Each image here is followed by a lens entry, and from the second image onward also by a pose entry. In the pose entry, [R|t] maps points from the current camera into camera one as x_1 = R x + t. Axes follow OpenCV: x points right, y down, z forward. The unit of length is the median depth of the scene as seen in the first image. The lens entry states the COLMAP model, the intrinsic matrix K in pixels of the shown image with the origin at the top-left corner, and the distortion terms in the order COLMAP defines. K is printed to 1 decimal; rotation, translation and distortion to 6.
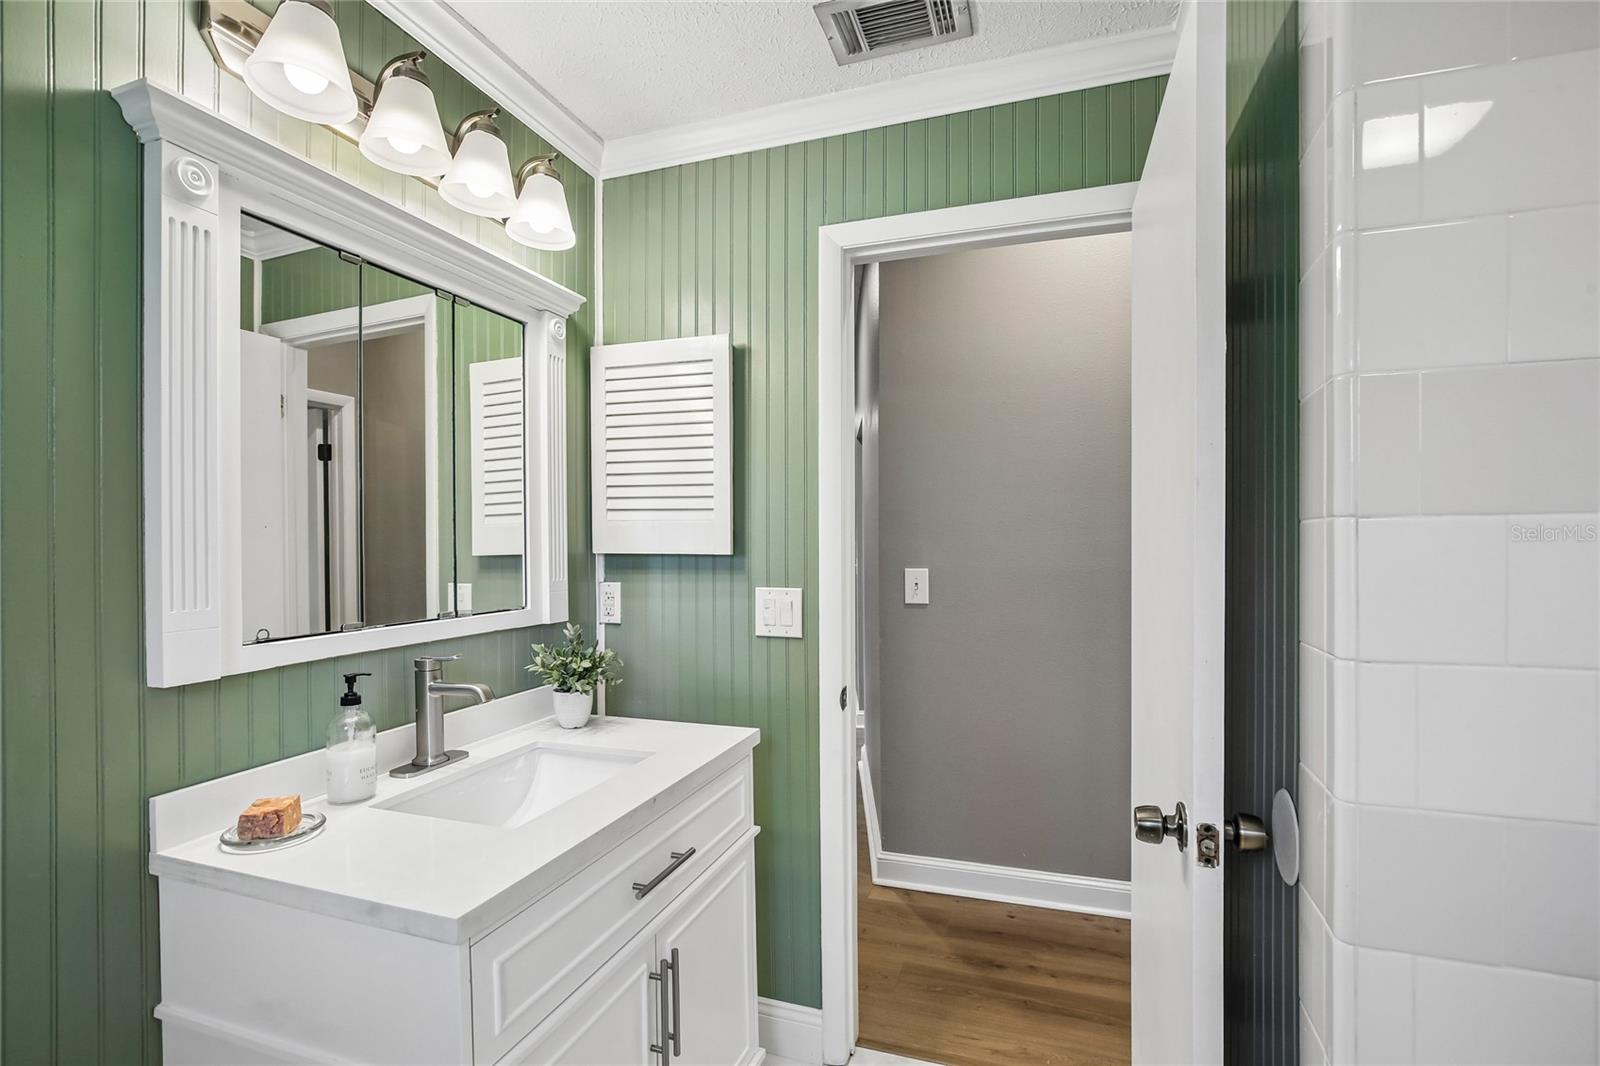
lens RADIAL K [[751.1, 0, 796.9], [0, 751.1, 540.0], [0, 0, 1]] dist [-0.012125, -0.001227]
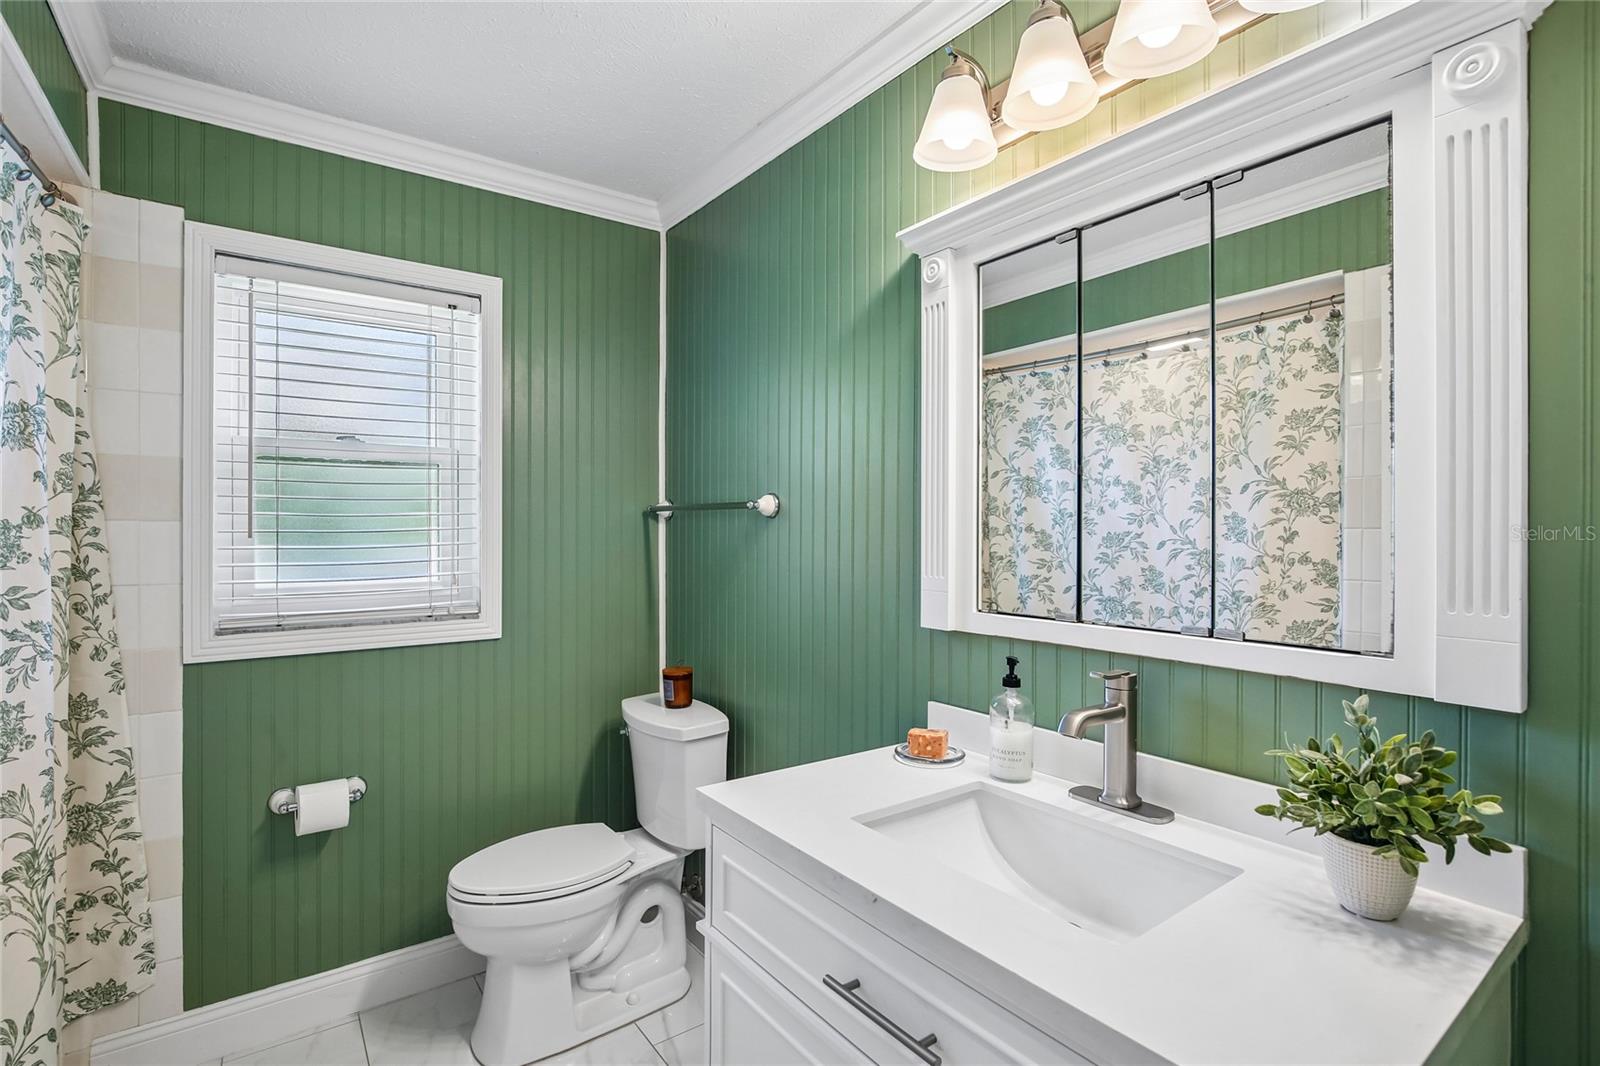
lens RADIAL K [[751.1, 0, 796.4], [0, 751.1, 534.9], [0, 0, 1]] dist [-0.012125, -0.001227]
pose [[-0.567261, 0.013346, -0.823430, 0.429237], [0.004580, 0.999904, 0.013052, -0.005892], [0.823526, 0.003632, -0.567267, 1.343206]]
